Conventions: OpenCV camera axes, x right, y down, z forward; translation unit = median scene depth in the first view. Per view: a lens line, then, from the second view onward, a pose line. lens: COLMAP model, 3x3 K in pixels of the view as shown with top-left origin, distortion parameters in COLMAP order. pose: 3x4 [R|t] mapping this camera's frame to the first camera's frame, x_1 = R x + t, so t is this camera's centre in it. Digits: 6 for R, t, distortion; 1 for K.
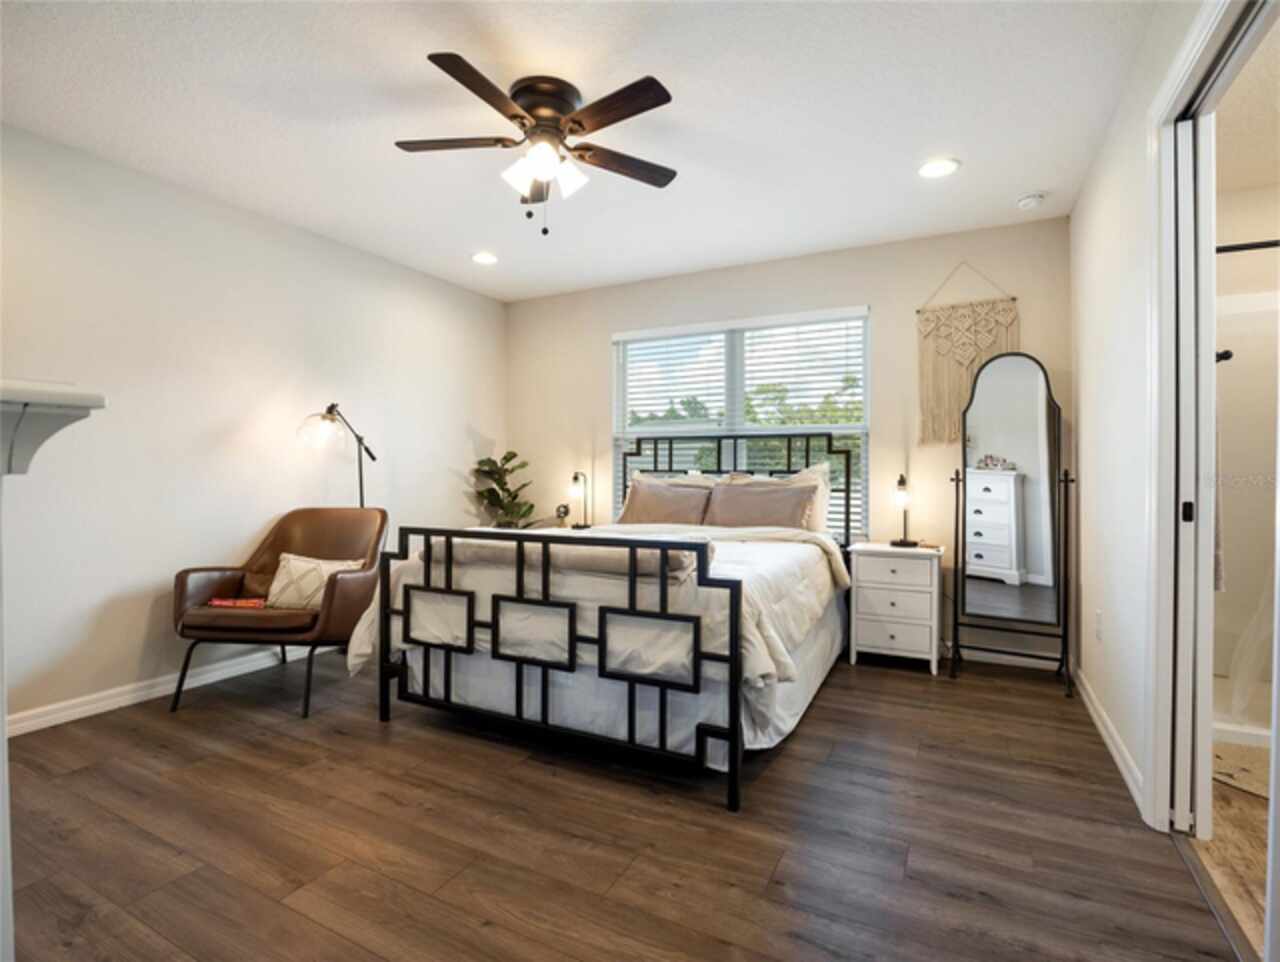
lens RADIAL K [[626.6, 0, 639.9], [0, 626.6, 476.5], [0, 0, 1]] dist [-0.013658, -0.000613]
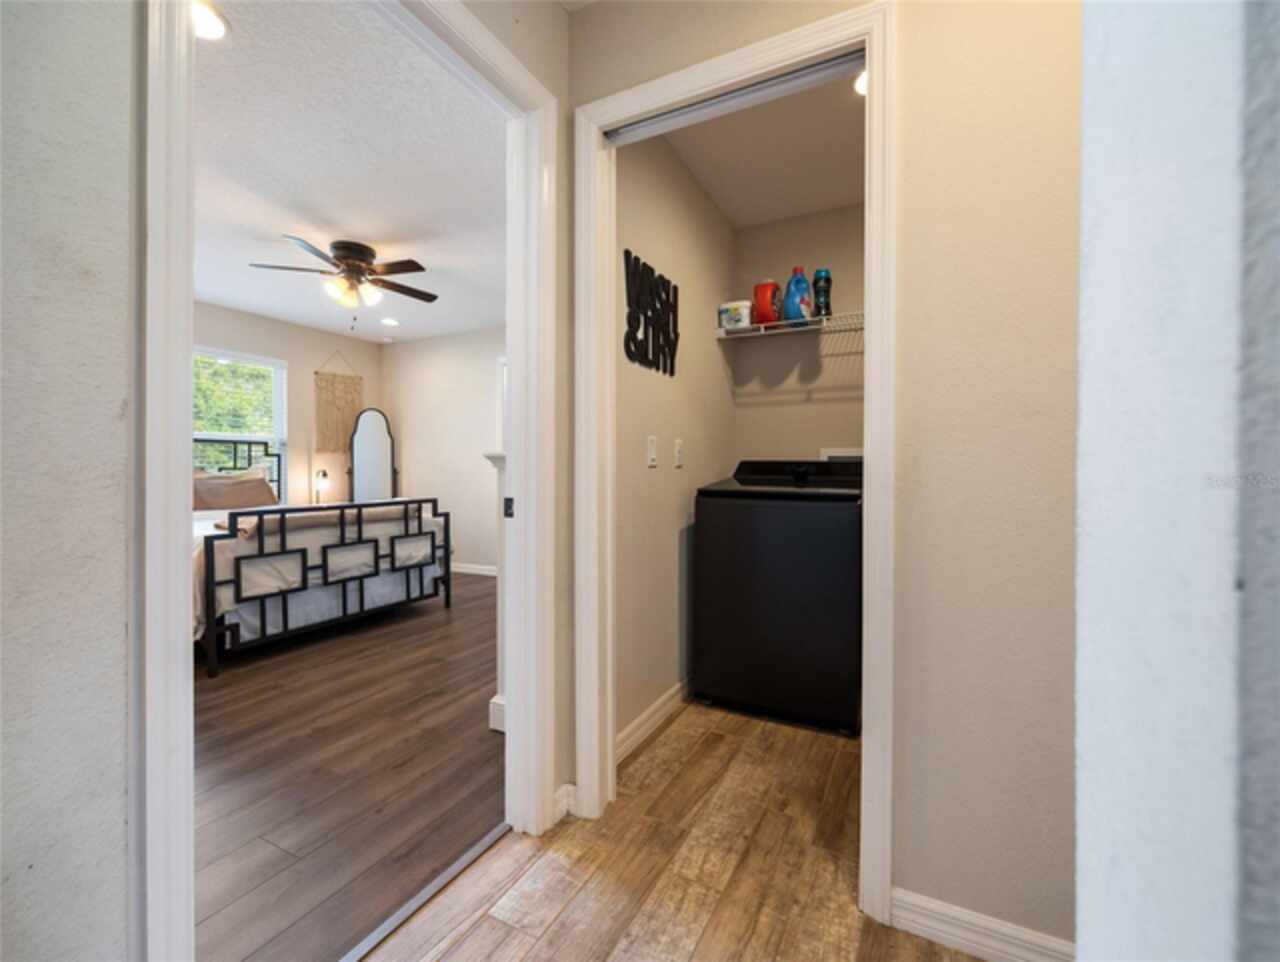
lens RADIAL K [[550.8, 0, 640.1], [0, 550.8, 475.8], [0, 0, 1]] dist [-0.000021, 0.000009]
pose [[-0.002777, -0.011935, 0.999925, -1.678090], [0.009034, 0.999888, 0.011960, 0.003726], [-0.999955, 0.009066, -0.002669, 0.216970]]
